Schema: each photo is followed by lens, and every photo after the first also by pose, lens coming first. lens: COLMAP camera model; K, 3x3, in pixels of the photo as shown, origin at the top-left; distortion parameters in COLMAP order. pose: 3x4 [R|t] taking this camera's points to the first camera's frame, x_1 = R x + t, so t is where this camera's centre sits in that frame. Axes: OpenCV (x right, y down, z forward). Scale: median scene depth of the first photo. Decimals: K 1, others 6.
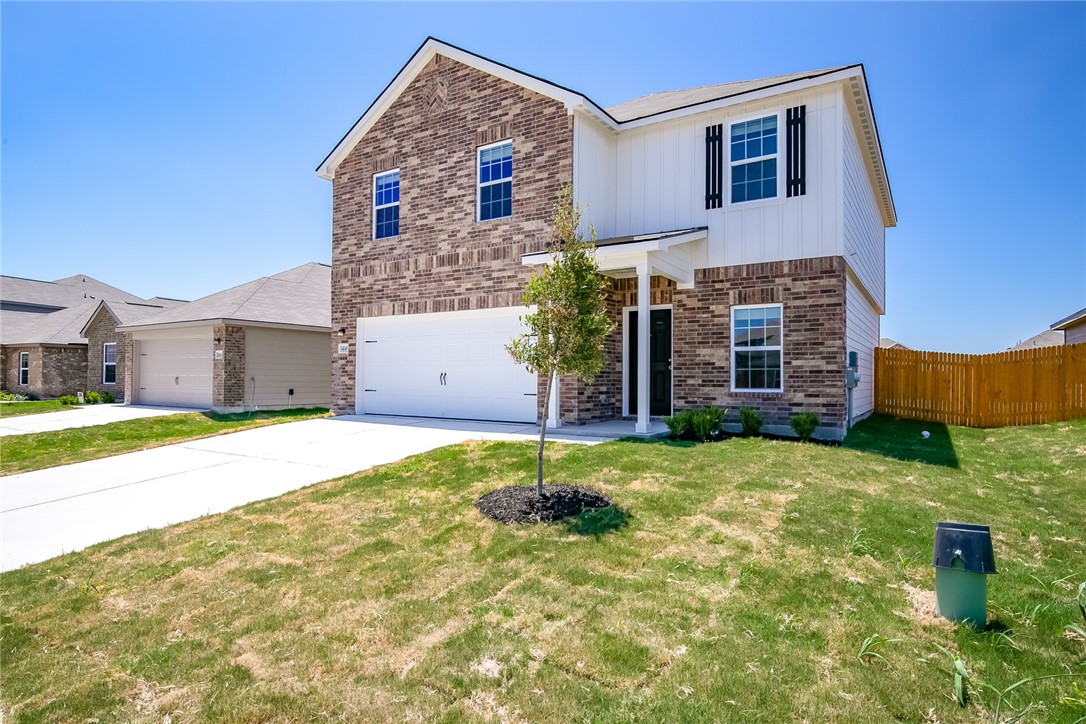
lens RADIAL K [[606.4, 0, 542.9], [0, 606.4, 368.7], [0, 0, 1]] dist [-0.020611, -0.000716]
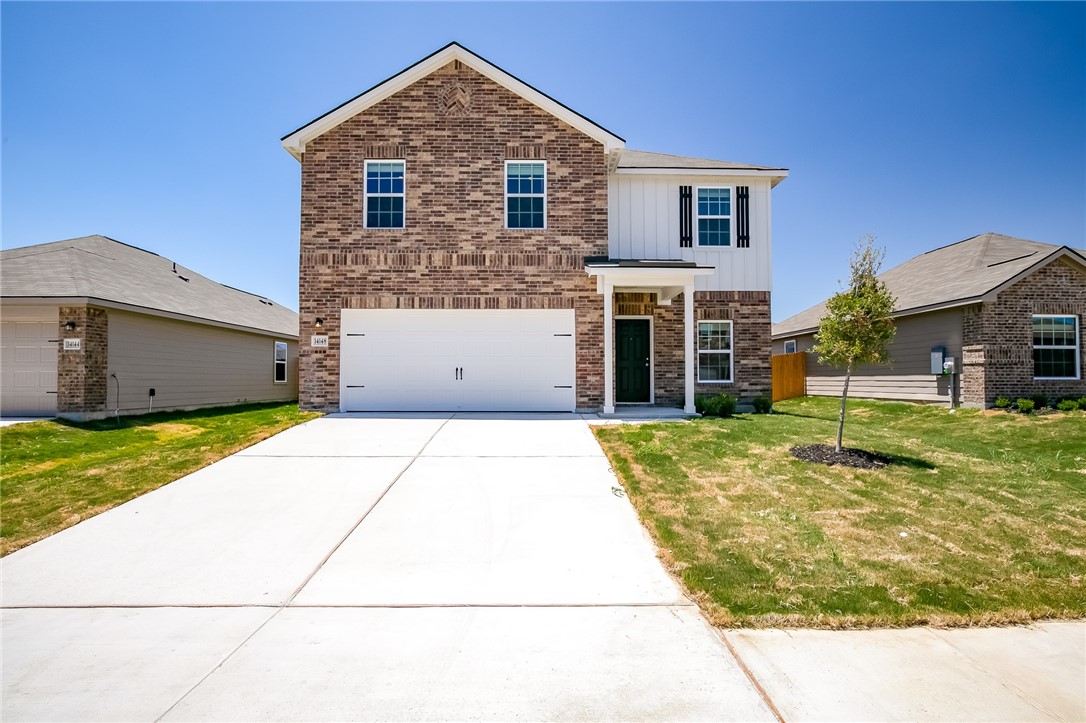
lens RADIAL K [[533.1, 0, 546.0], [0, 533.1, 369.7], [0, 0, 1]] dist [-0.031230, -0.000144]
pose [[0.829552, 0.006127, 0.558396, -0.590290], [-0.003887, 0.999979, -0.005198, 0.015051], [-0.558416, 0.002141, 0.829559, 0.175682]]
